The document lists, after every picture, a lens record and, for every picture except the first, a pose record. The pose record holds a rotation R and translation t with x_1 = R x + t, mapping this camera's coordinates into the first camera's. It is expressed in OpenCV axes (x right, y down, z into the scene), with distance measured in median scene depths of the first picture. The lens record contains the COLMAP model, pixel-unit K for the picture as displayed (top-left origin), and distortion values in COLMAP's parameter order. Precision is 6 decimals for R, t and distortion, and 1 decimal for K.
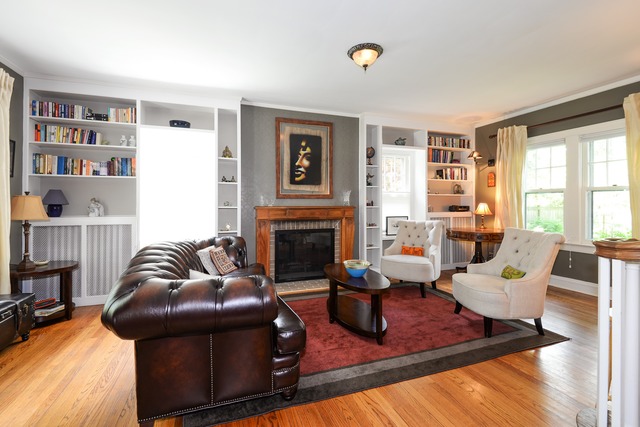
lens RADIAL K [[294.4, 0, 309.0], [0, 294.4, 203.2], [0, 0, 1]] dist [0.002529, -0.010137]
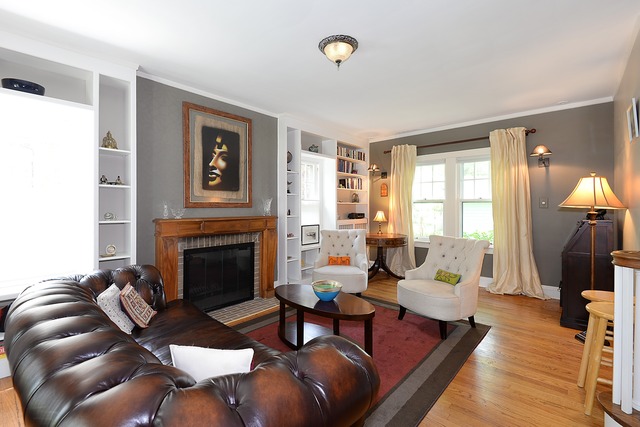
lens RADIAL K [[296.6, 0, 320.9], [0, 296.6, 208.3], [0, 0, 1]] dist [0.001591, -0.011276]
pose [[0.871498, -0.002332, 0.490394, -0.174060], [0.001501, 0.999997, 0.002089, -0.015108], [-0.490397, -0.001085, 0.871498, 0.149263]]
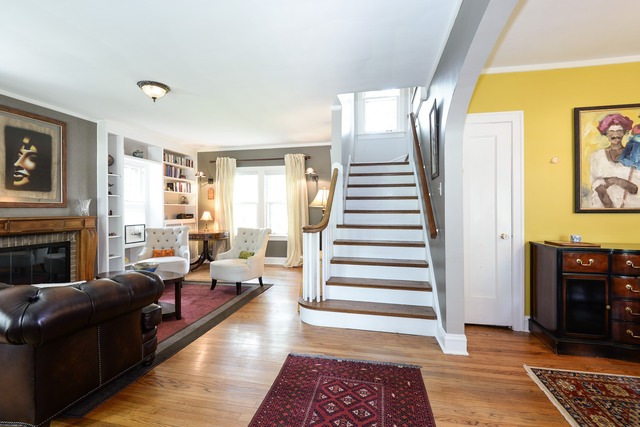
lens RADIAL K [[289.6, 0, 319.8], [0, 289.6, 211.0], [0, 0, 1]] dist [0.027957, -0.023568]
pose [[0.518403, -0.005497, 0.855118, -0.285360], [0.007477, 0.999970, 0.001895, -0.002015], [-0.855103, 0.005411, 0.518429, -0.113685]]
